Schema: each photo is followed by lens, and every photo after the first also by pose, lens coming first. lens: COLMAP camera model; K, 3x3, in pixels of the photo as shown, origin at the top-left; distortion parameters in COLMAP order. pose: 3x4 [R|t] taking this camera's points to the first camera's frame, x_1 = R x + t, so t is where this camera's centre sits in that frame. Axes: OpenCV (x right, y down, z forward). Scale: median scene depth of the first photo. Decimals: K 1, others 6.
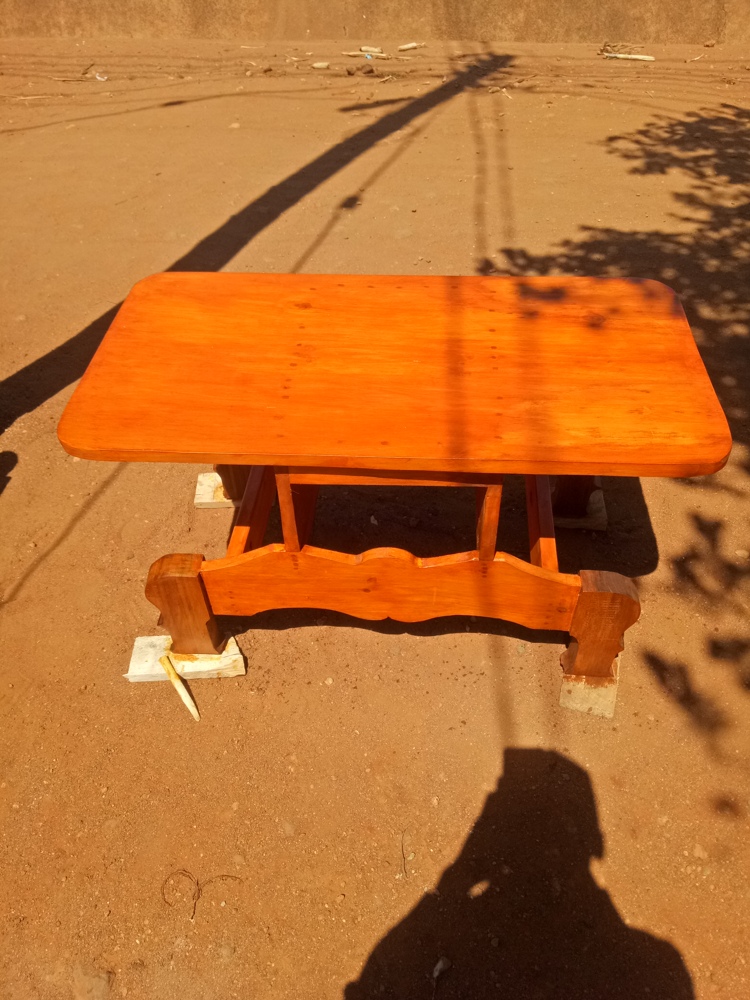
lens RADIAL K [[729.9, 0, 377.3], [0, 729.9, 497.0], [0, 0, 1]] dist [0.017911, -0.014716]
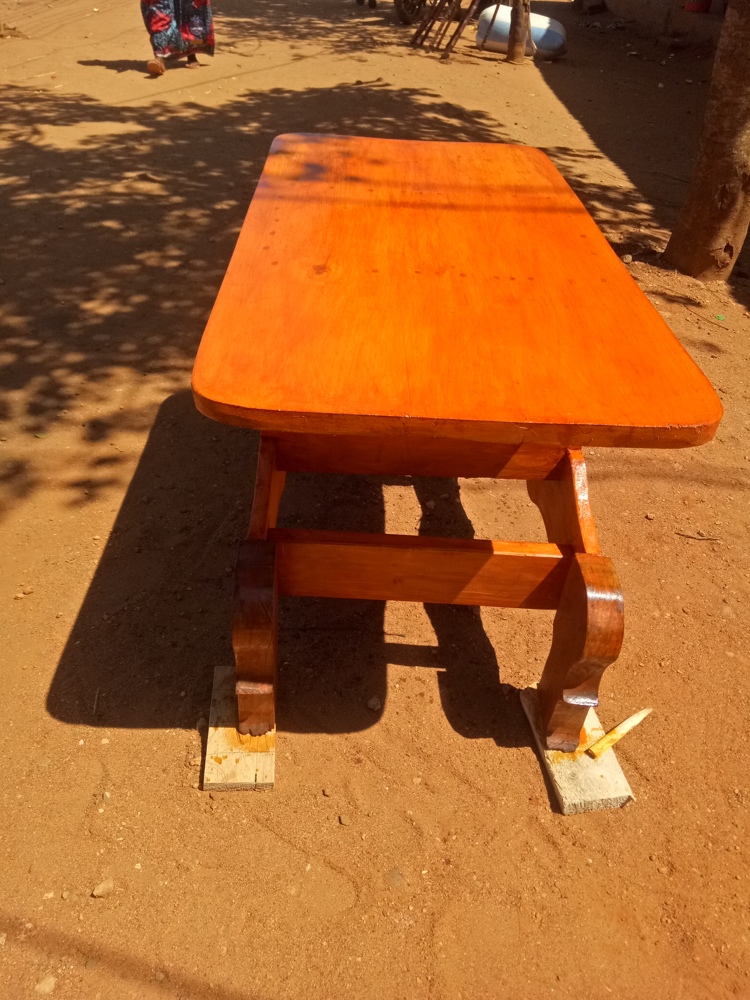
lens RADIAL K [[729.9, 0, 377.2], [0, 729.9, 502.9], [0, 0, 1]] dist [0.017911, -0.014716]
pose [[-0.058437, -0.623025, 0.780016, -0.807357], [0.697376, 0.533613, 0.478459, -0.459276], [-0.714319, 0.571925, 0.403300, 0.867938]]
